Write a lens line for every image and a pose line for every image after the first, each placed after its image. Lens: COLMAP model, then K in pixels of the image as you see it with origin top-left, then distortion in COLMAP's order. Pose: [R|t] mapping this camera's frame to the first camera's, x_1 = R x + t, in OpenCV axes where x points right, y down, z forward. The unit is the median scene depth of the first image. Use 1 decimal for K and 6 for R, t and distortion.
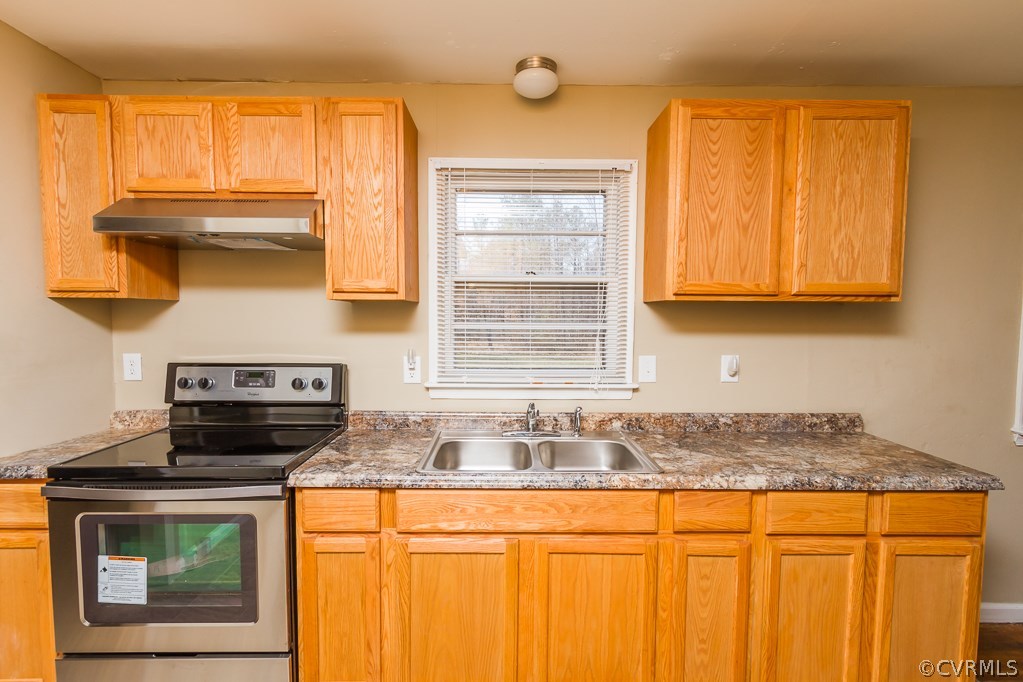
lens RADIAL K [[483.7, 0, 511.5], [0, 483.7, 341.0], [0, 0, 1]] dist [0.000944, -0.000057]
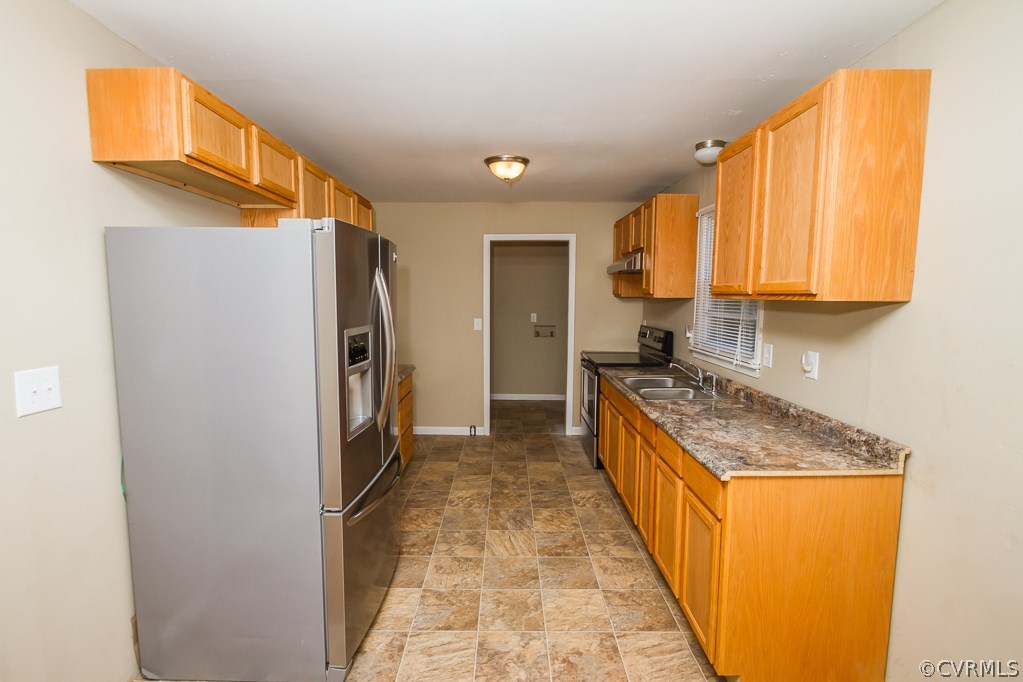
lens RADIAL K [[466.2, 0, 503.9], [0, 466.2, 343.9], [0, 0, 1]] dist [0.001496, 0.000354]
pose [[-0.015351, 0.098497, -0.995019, 1.451580], [-0.062088, 0.993122, 0.099267, -0.044798], [0.997953, 0.063302, -0.009130, 0.371510]]
